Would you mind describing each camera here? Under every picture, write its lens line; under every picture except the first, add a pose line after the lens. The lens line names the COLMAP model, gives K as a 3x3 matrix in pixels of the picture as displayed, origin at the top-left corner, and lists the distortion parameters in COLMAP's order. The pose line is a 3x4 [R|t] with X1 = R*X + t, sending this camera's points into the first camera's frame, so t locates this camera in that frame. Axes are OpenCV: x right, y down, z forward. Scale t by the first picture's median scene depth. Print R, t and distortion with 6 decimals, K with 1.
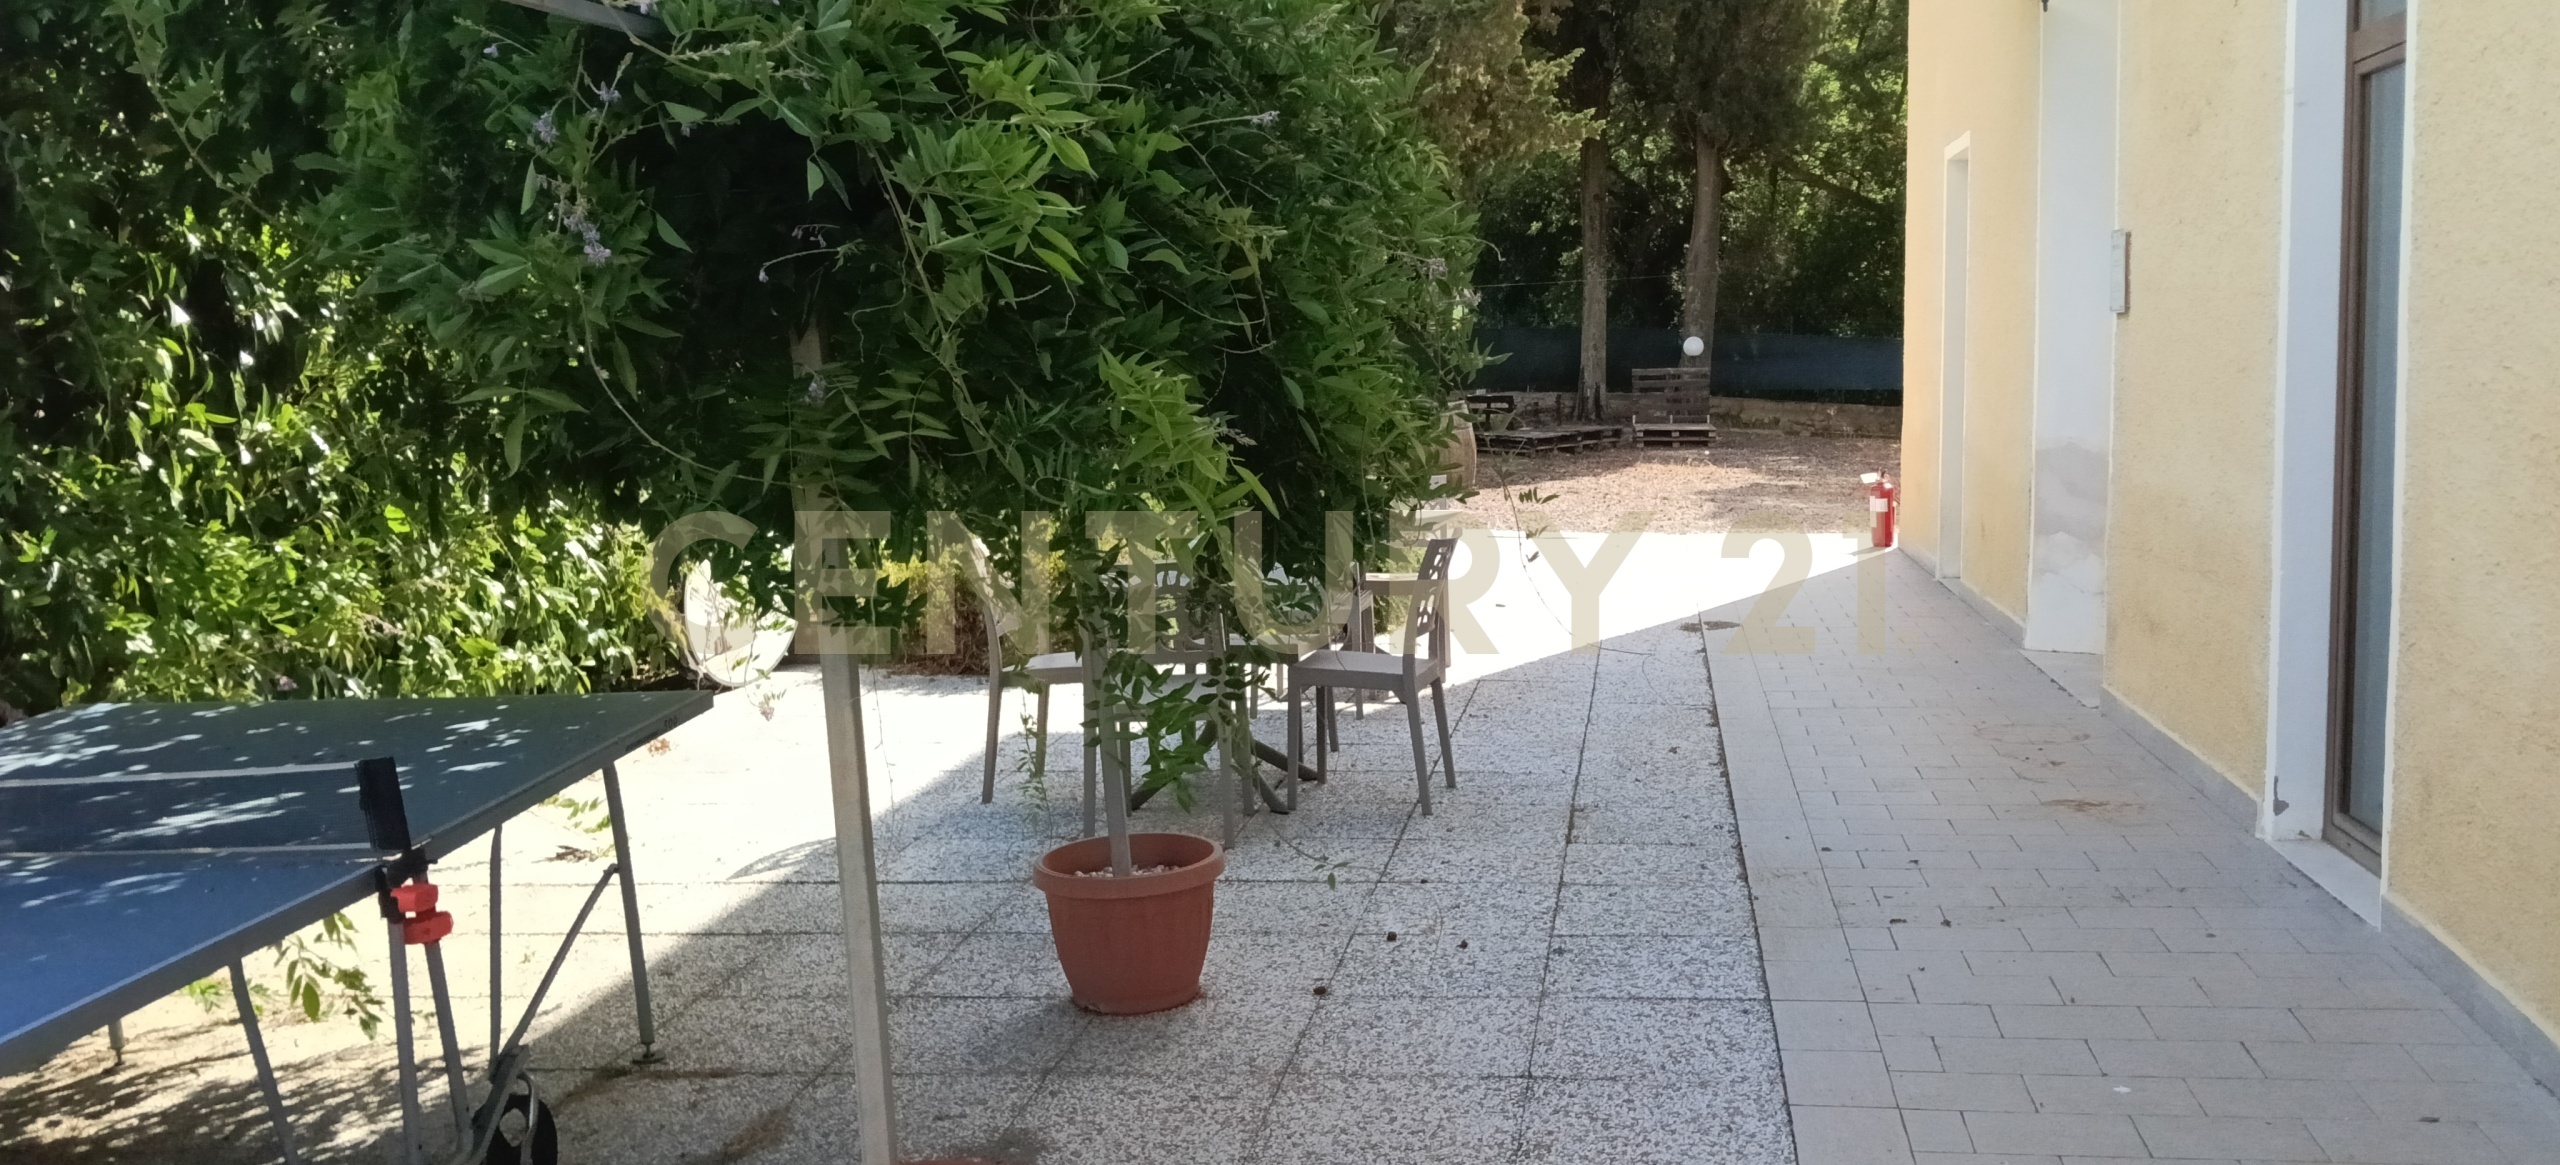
lens RADIAL K [[1967.2, 0, 1328.8], [0, 1967.2, 583.6], [0, 0, 1]] dist [0.068666, -0.183151]
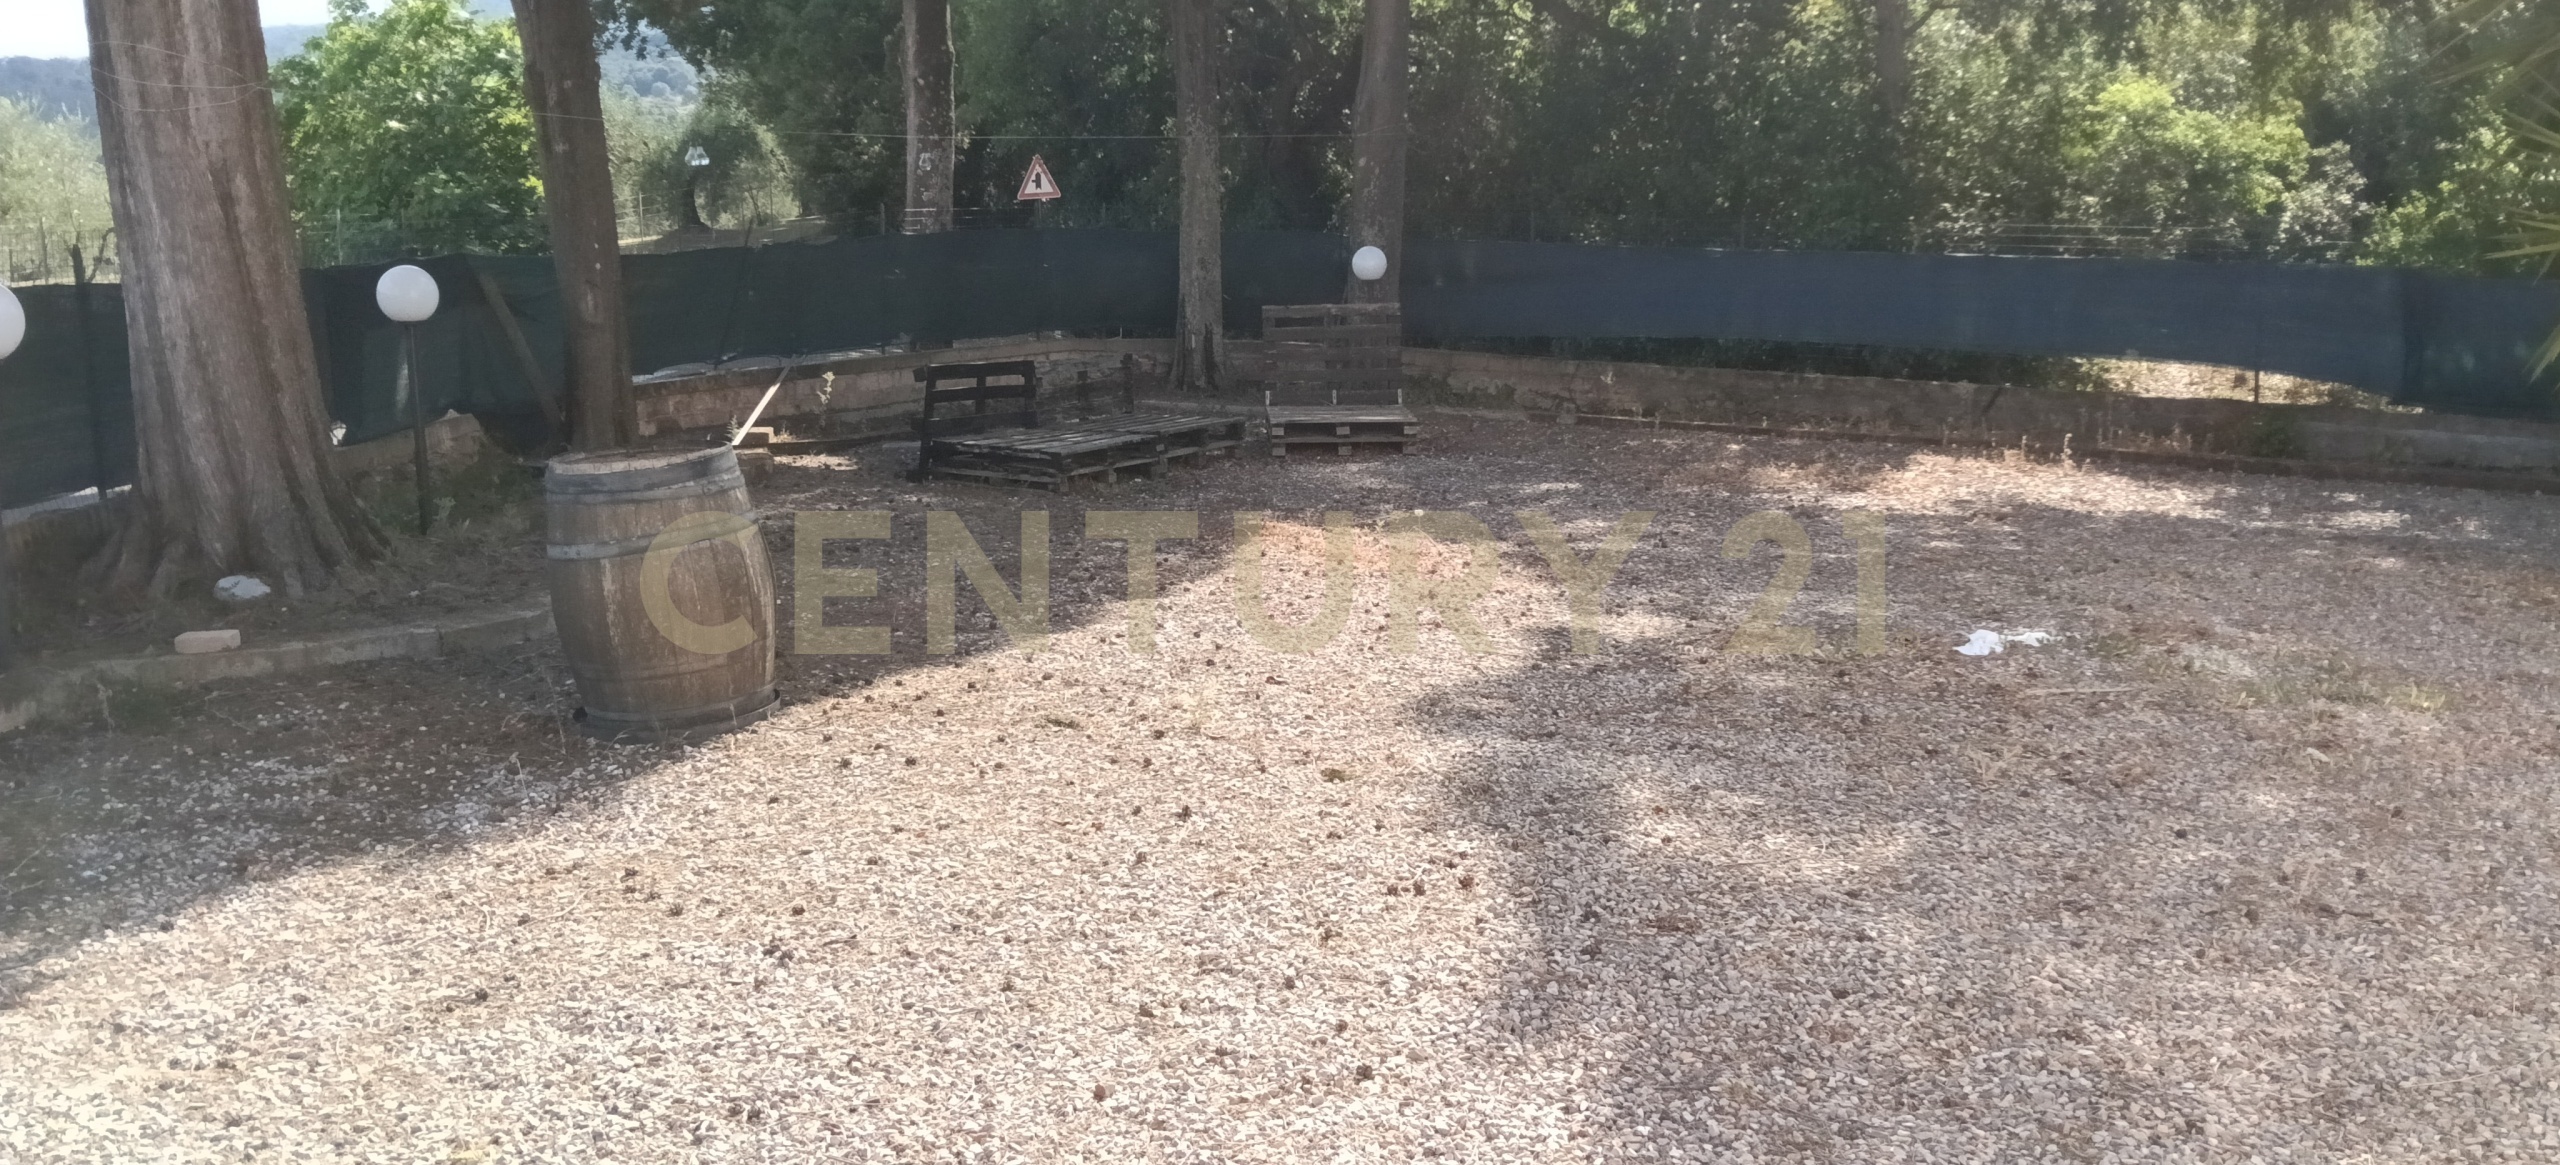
lens RADIAL K [[1967.2, 0, 1328.8], [0, 1967.2, 583.6], [0, 0, 1]] dist [0.068666, -0.183151]
pose [[0.985059, -0.031044, 0.169398, 0.075767], [0.022822, 0.998475, 0.050271, -0.057925], [-0.170701, -0.045654, 0.984265, 0.446351]]
